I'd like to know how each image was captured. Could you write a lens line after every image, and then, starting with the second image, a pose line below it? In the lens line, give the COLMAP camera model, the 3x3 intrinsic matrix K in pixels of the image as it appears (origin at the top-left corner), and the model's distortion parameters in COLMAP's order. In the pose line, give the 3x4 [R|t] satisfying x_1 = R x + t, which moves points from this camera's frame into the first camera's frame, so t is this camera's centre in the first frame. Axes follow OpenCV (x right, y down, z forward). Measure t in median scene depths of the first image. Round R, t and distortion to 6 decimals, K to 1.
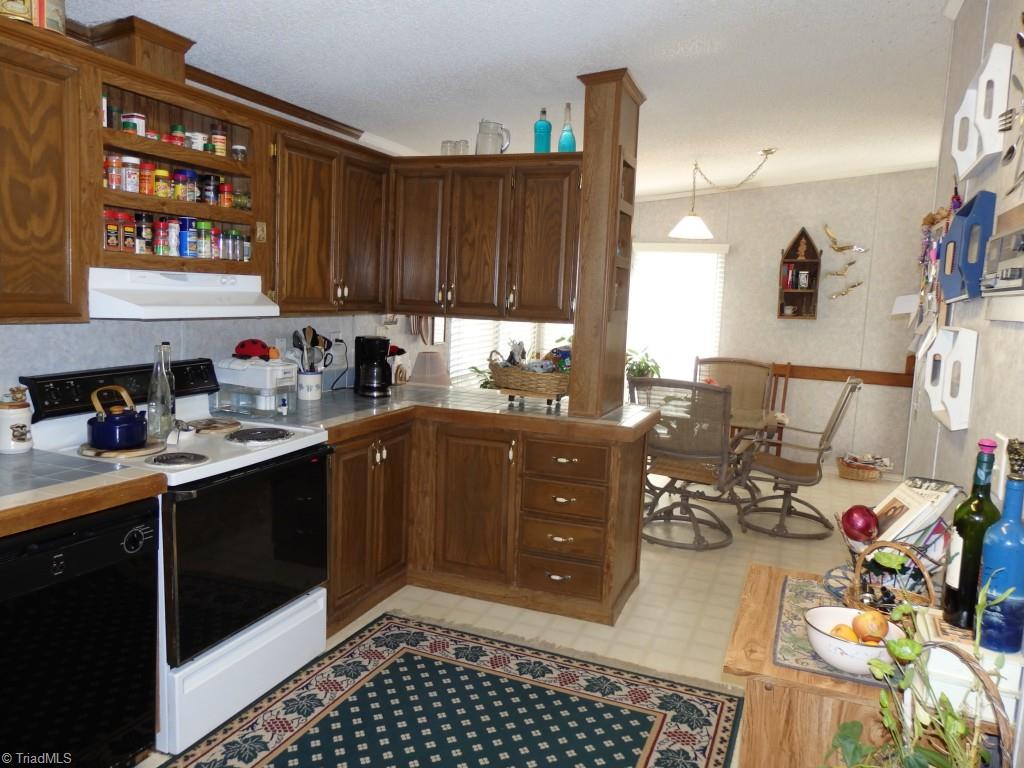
lens RADIAL K [[775.5, 0, 511.3], [0, 775.5, 372.3], [0, 0, 1]] dist [0.022699, -0.008727]
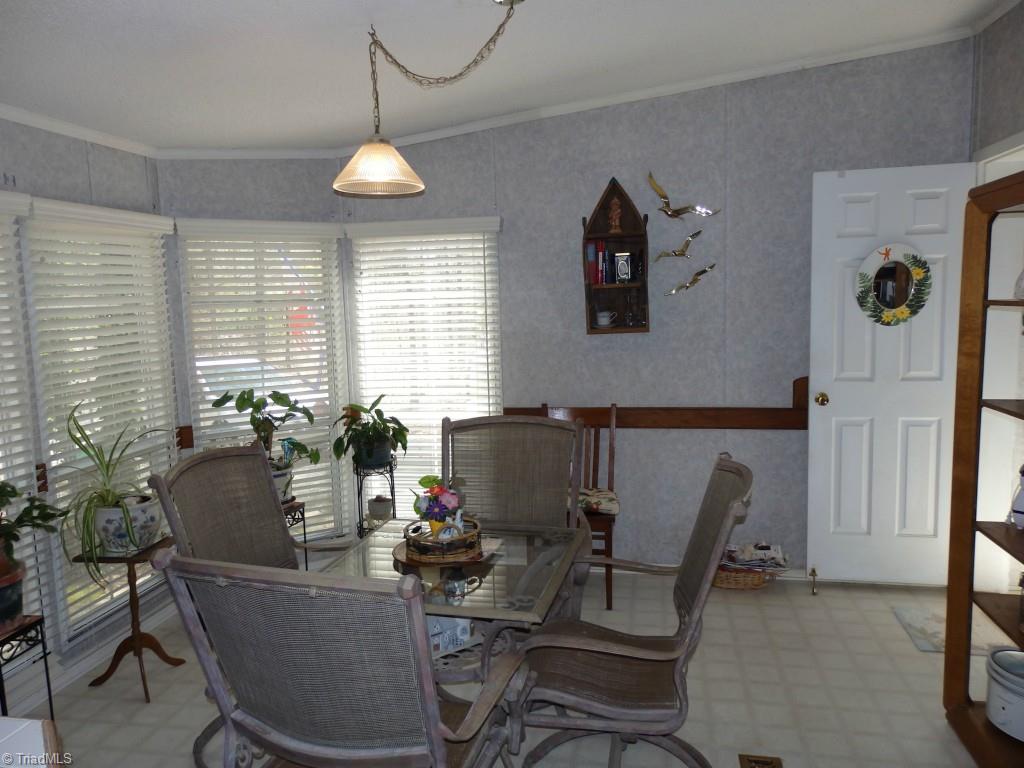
lens RADIAL K [[775.5, 0, 505.2], [0, 775.5, 379.1], [0, 0, 1]] dist [0.022699, -0.008727]
pose [[0.981092, -0.091264, 0.170674, 0.486276], [0.091771, 0.995768, 0.004935, -0.121367], [-0.170402, 0.010822, 0.985315, 1.175270]]
